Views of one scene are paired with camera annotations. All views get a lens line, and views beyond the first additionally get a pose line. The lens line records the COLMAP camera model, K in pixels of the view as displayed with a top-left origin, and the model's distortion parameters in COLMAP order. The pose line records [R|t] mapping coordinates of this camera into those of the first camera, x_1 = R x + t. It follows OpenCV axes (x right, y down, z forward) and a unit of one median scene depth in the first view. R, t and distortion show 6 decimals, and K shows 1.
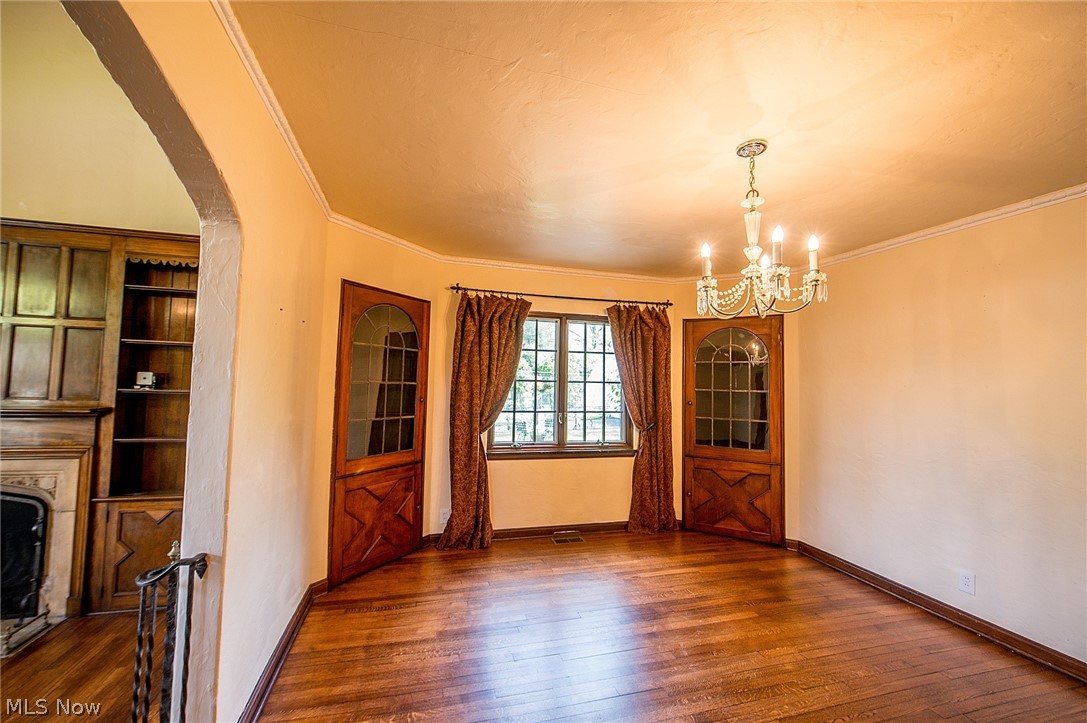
lens RADIAL K [[434.2, 0, 532.0], [0, 434.2, 360.1], [0, 0, 1]] dist [-0.006737, -0.000426]
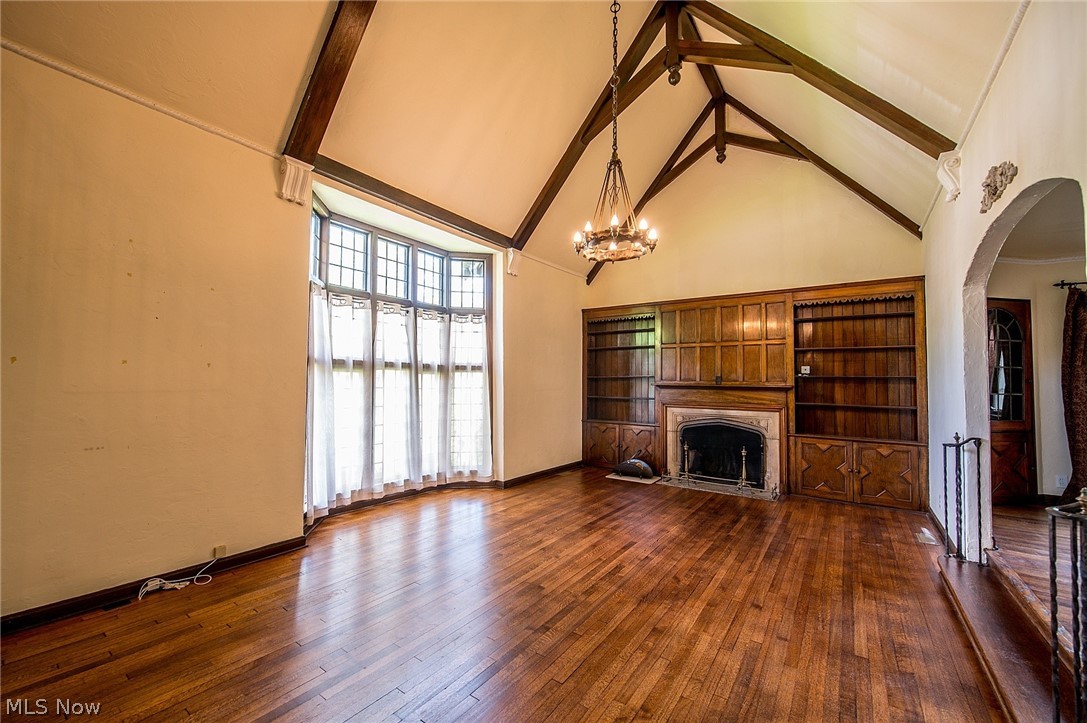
lens RADIAL K [[434.2, 0, 532.0], [0, 434.2, 360.1], [0, 0, 1]] dist [-0.006737, -0.000426]
pose [[0.632407, -0.049097, -0.773079, -0.241939], [0.053470, 0.998376, -0.019665, -0.022662], [0.772788, -0.028900, 0.634005, -1.040056]]
